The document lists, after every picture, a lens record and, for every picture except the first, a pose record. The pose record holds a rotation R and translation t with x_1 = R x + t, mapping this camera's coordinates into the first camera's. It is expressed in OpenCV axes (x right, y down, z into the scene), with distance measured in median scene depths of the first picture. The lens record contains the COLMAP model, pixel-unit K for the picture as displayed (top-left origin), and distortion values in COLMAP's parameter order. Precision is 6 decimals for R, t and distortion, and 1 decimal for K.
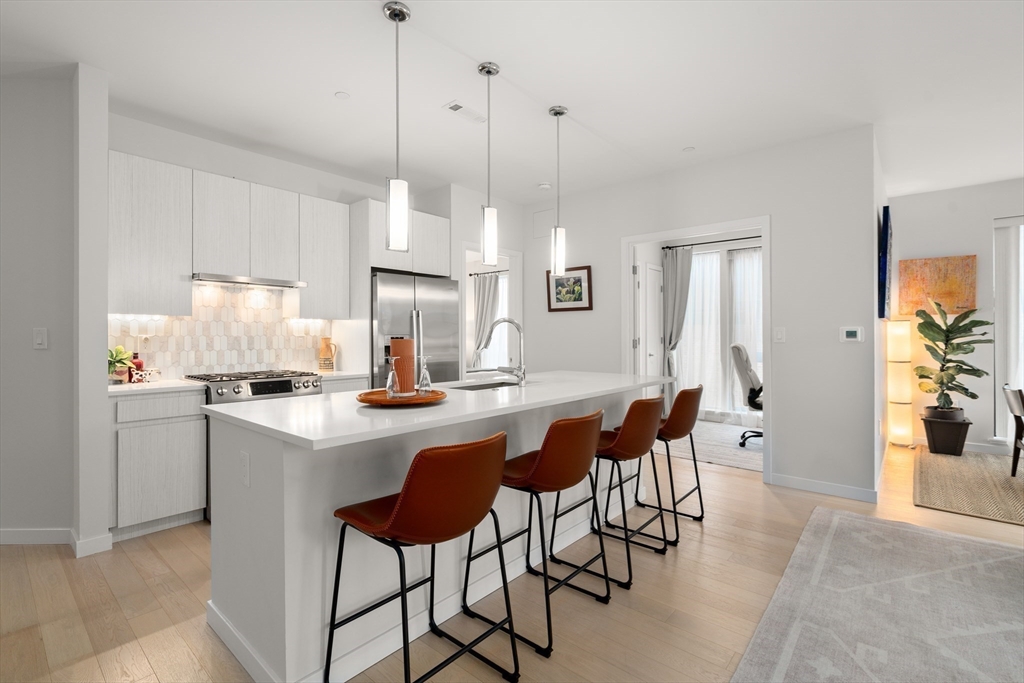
lens RADIAL K [[465.9, 0, 508.6], [0, 465.9, 339.7], [0, 0, 1]] dist [0.000543, 0.000006]
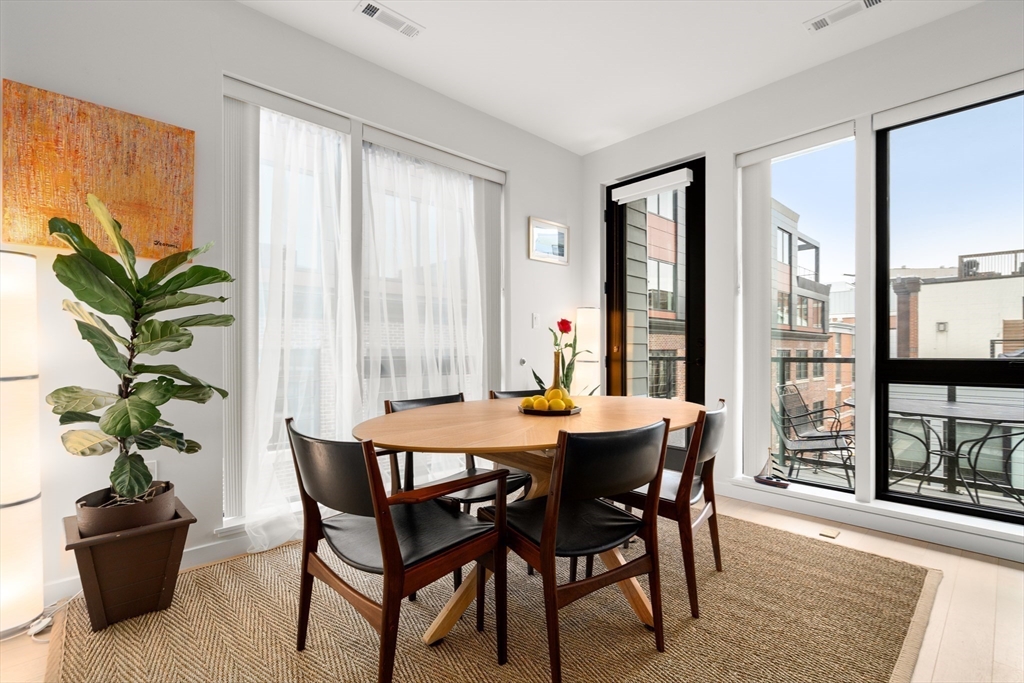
lens RADIAL K [[465.9, 0, 508.6], [0, 465.9, 339.7], [0, 0, 1]] dist [0.000543, 0.000006]
pose [[0.101682, 0.013120, 0.994730, 0.588822], [0.008952, 0.999860, -0.014103, 0.029587], [-0.994777, 0.010339, 0.101550, 0.655406]]
